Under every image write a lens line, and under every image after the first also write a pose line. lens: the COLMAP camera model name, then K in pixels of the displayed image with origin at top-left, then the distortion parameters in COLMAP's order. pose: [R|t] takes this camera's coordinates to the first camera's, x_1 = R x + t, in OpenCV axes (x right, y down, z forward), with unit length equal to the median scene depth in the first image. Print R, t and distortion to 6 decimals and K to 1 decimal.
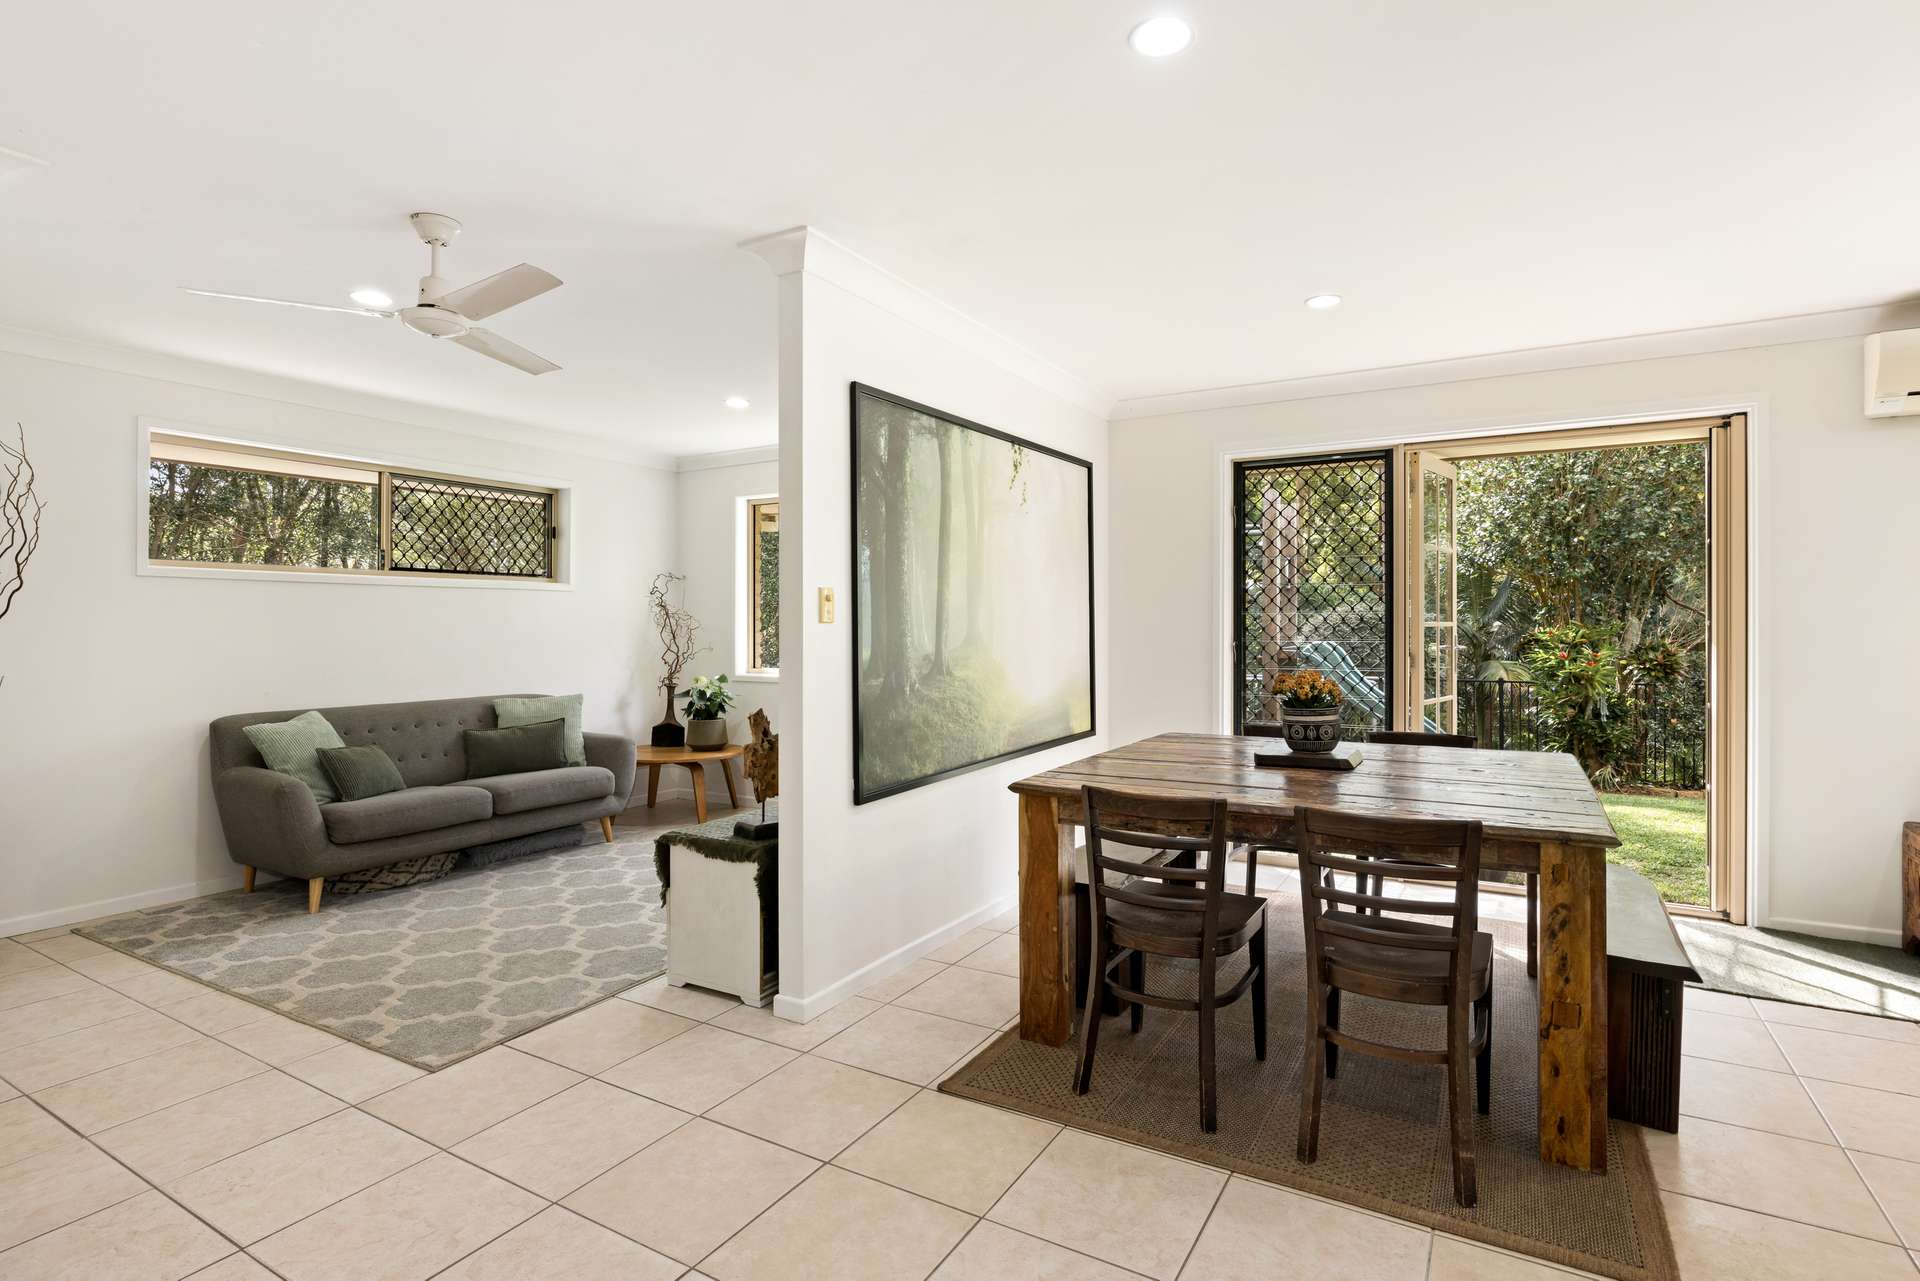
lens RADIAL K [[915.2, 0, 966.0], [0, 915.2, 627.8], [0, 0, 1]] dist [0.000864, -0.000018]
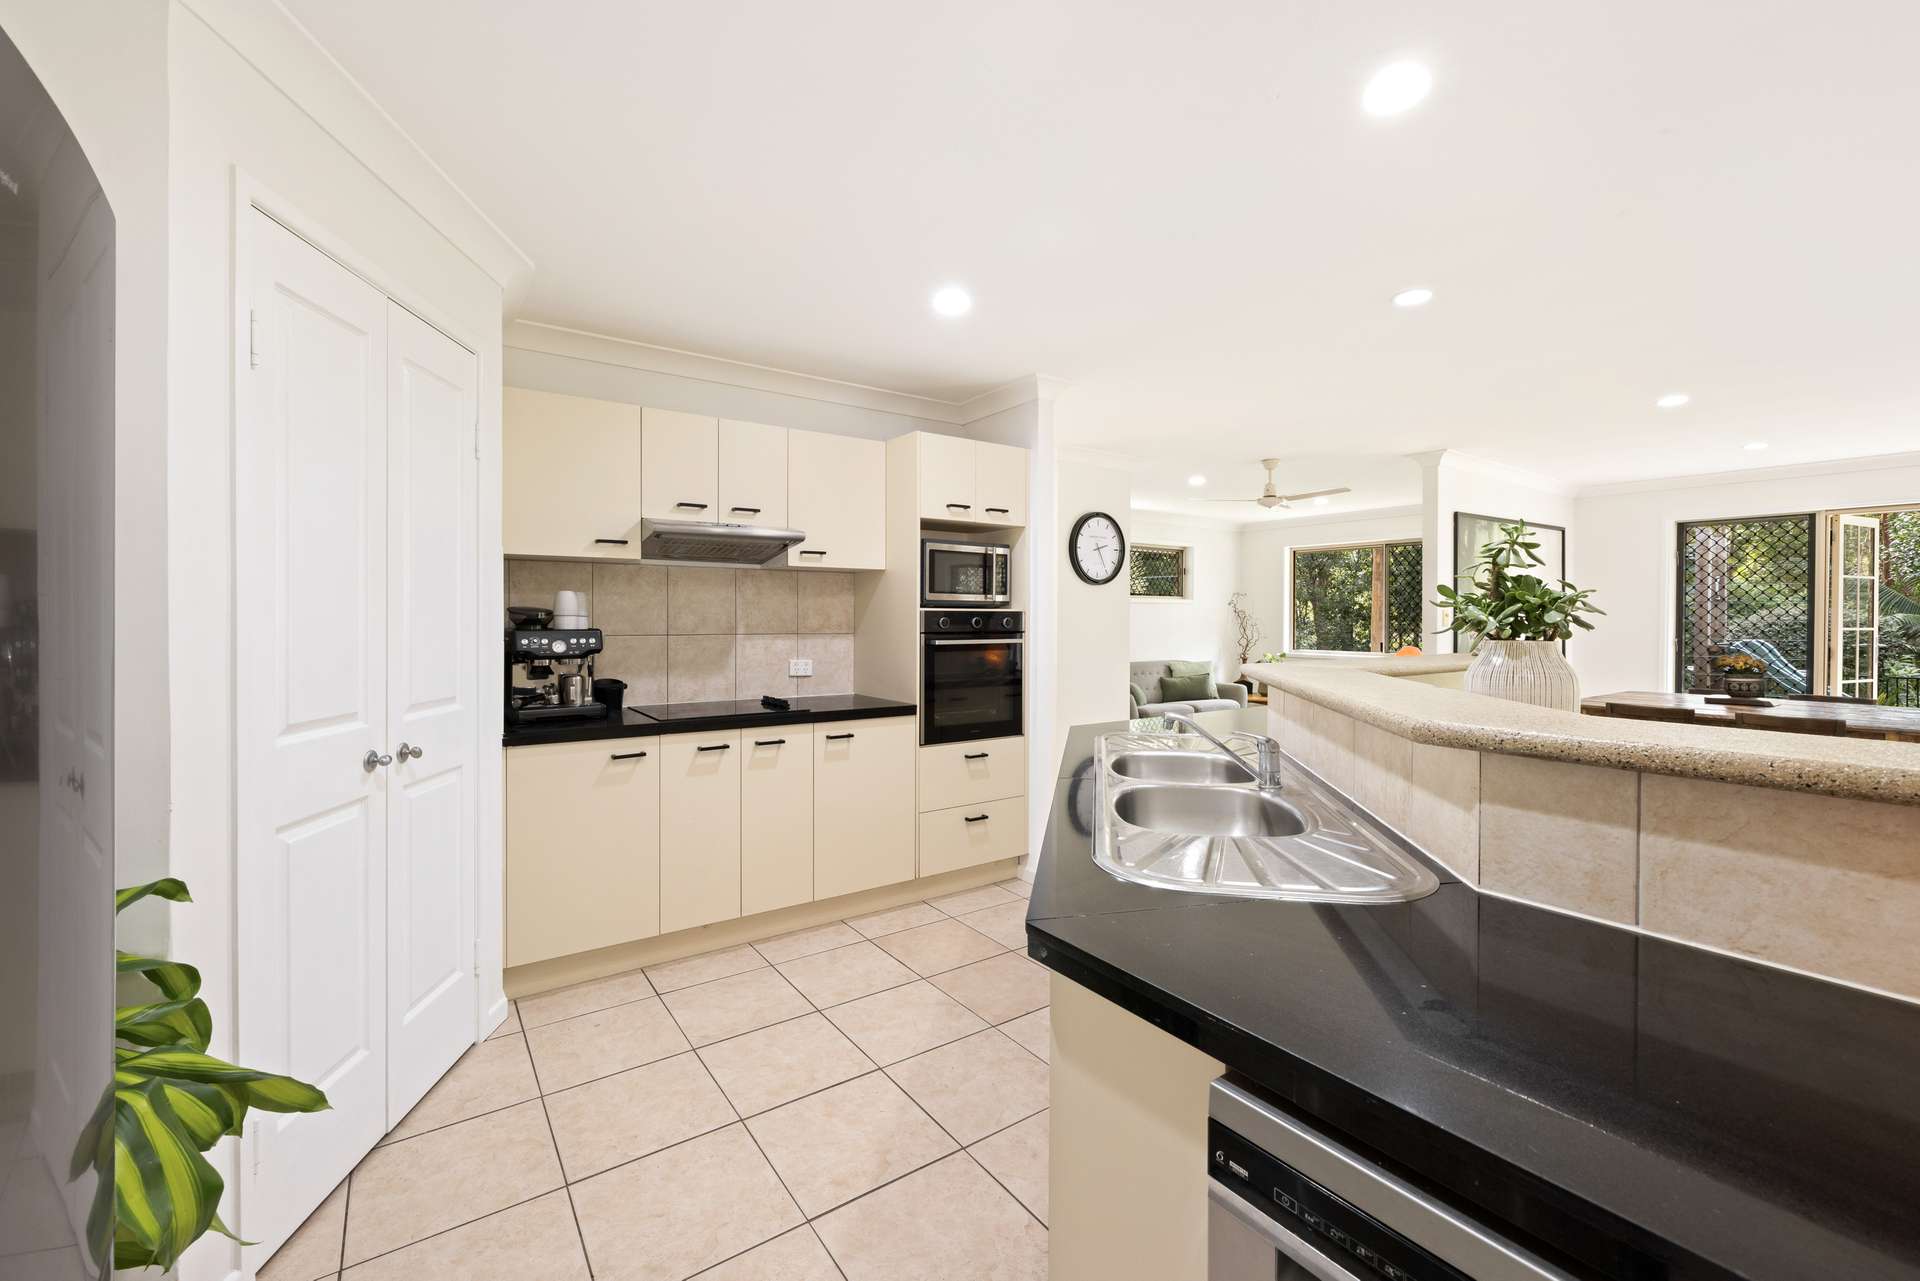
lens RADIAL K [[768.9, 0, 964.5], [0, 768.9, 625.1], [0, 0, 1]] dist [-0.000096, 0.000160]
pose [[0.911610, 0.009690, -0.410942, -0.343958], [-0.007110, 0.999944, 0.007807, -0.011641], [0.410995, -0.004195, 0.911628, -0.868647]]
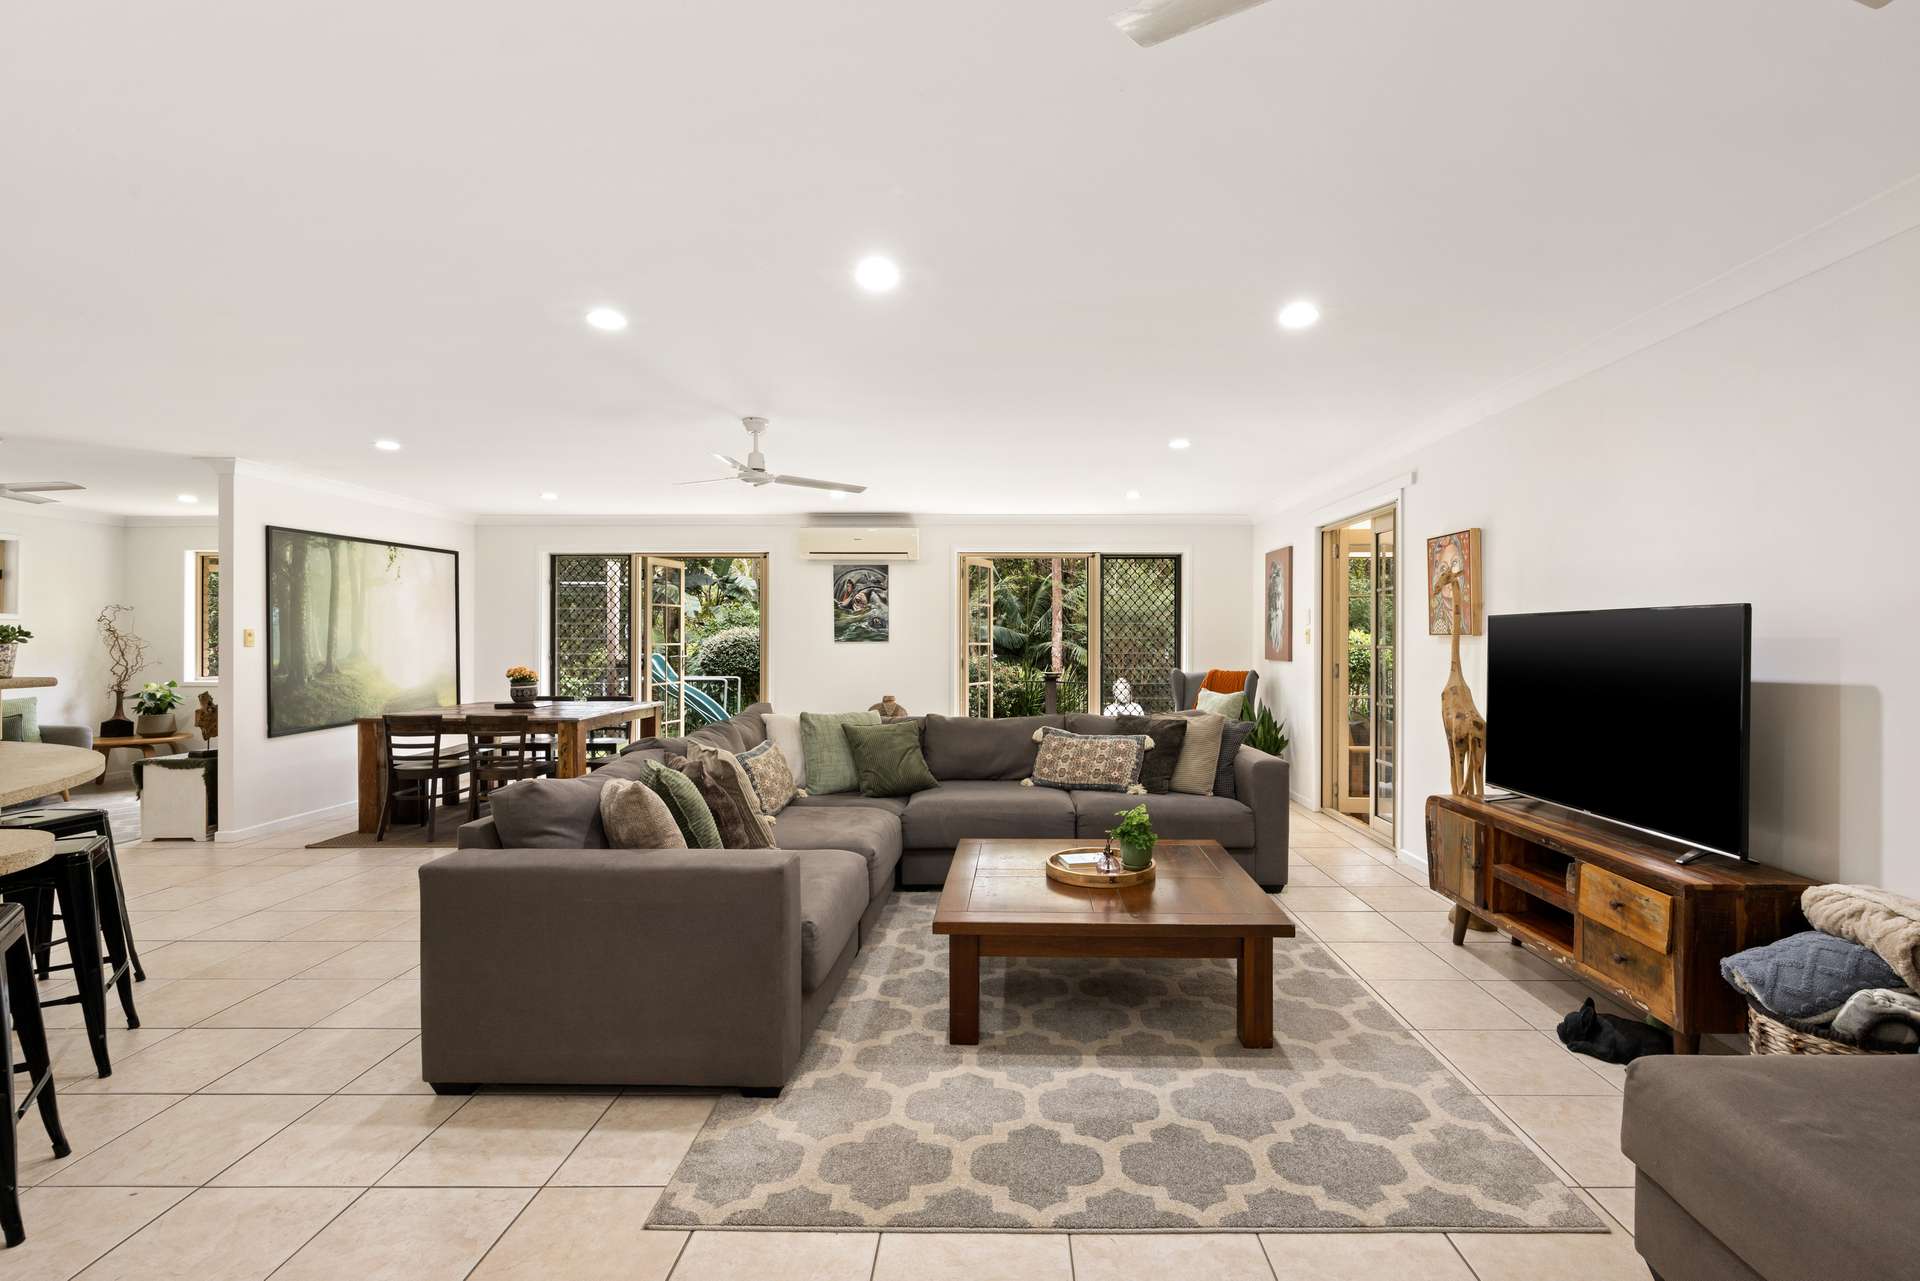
lens RADIAL K [[856.1, 0, 973.4], [0, 856.1, 636.6], [0, 0, 1]] dist [-0.001950, -0.000495]
pose [[0.874093, 0.001608, 0.485756, 0.256225], [0.001254, 0.999984, -0.005567, -0.011318], [-0.485757, 0.005475, 0.874077, -1.112027]]
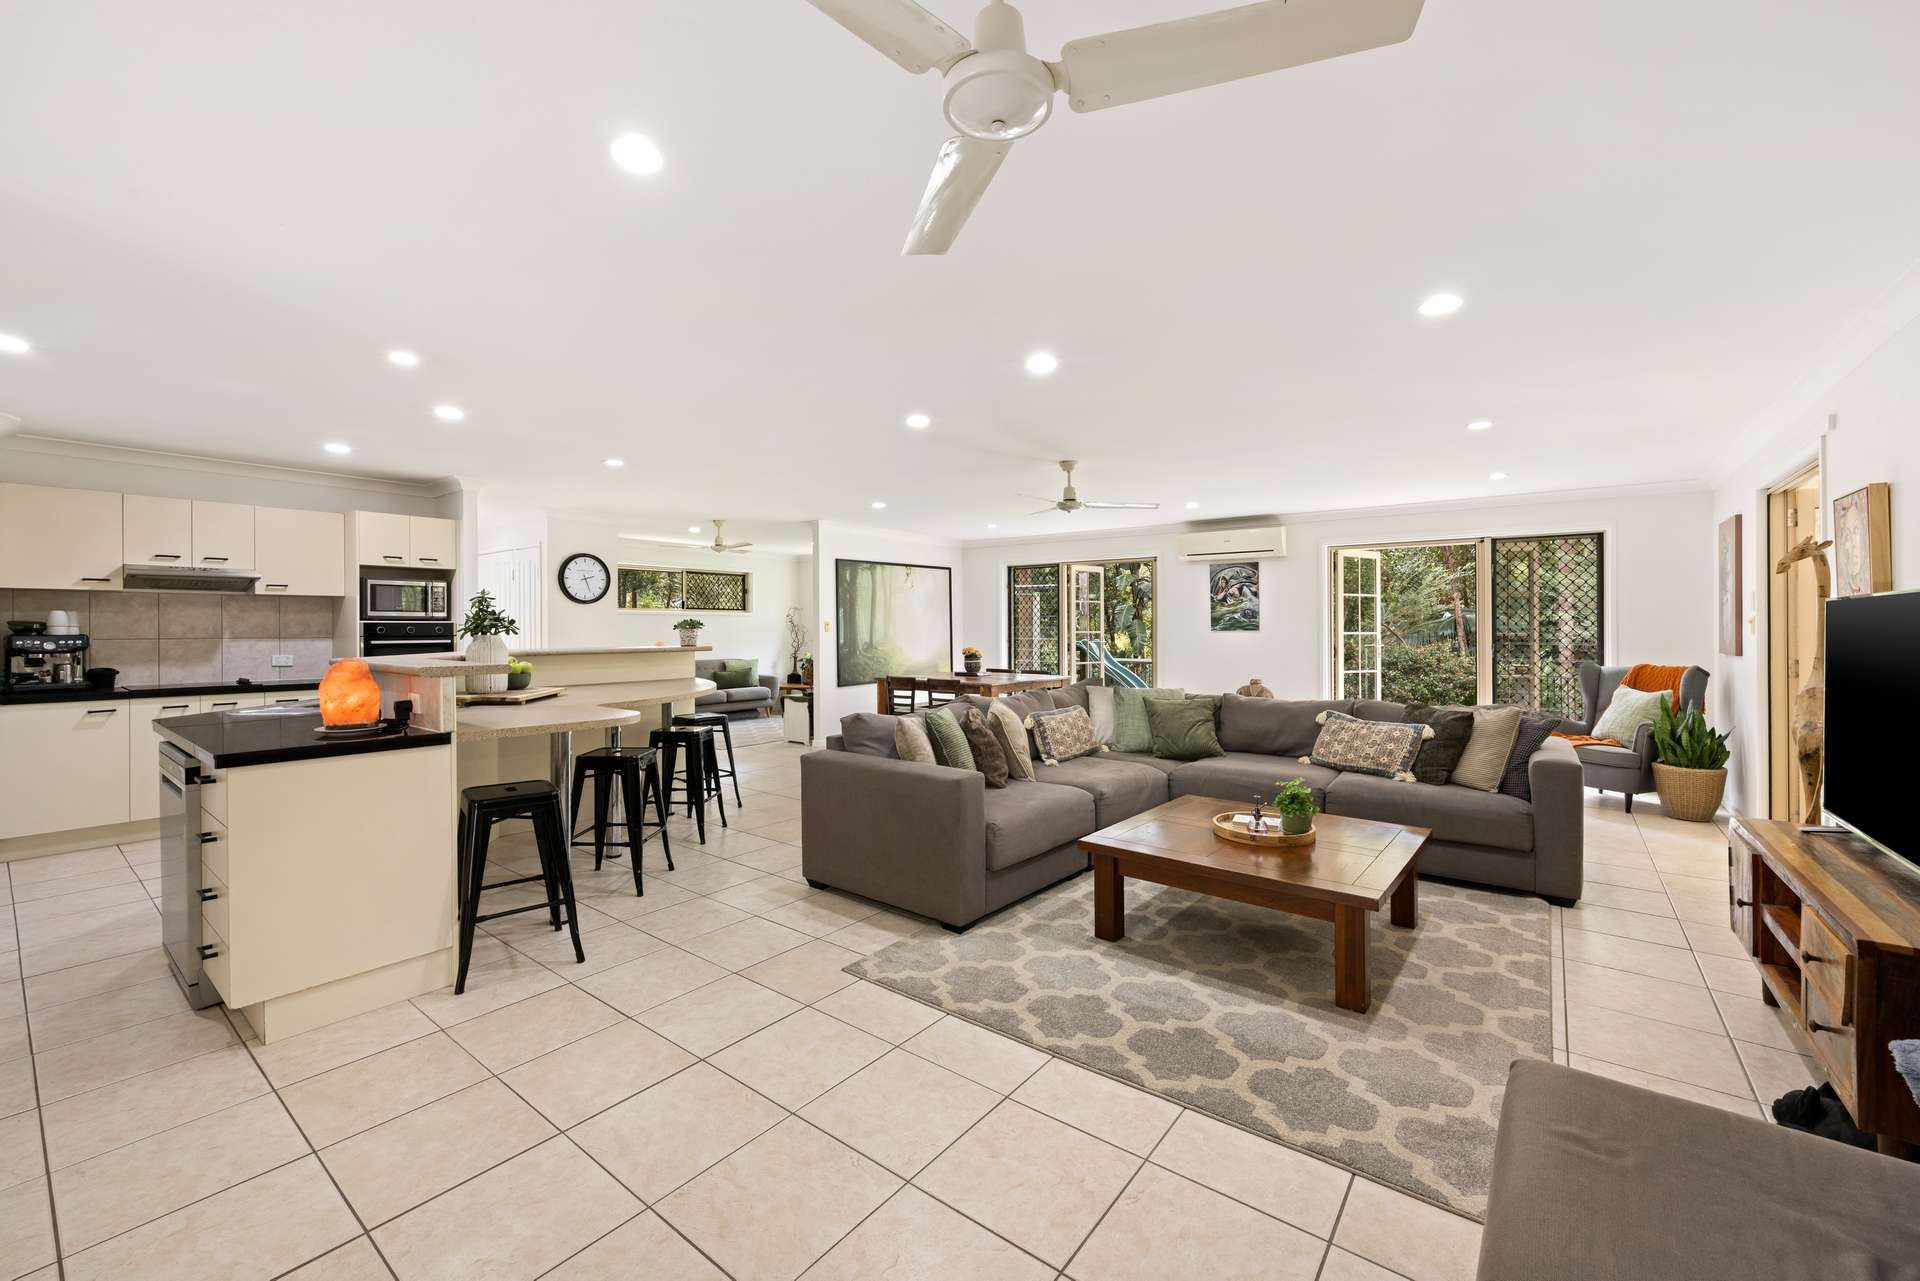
lens RADIAL K [[744.9, 0, 951.3], [0, 744.9, 628.3], [0, 0, 1]] dist [-0.000917, 0.000154]
pose [[0.990392, 0.002405, -0.138267, 0.531138], [-0.002760, 0.999993, -0.002374, -0.010058], [0.138260, 0.002733, 0.990392, -1.298285]]
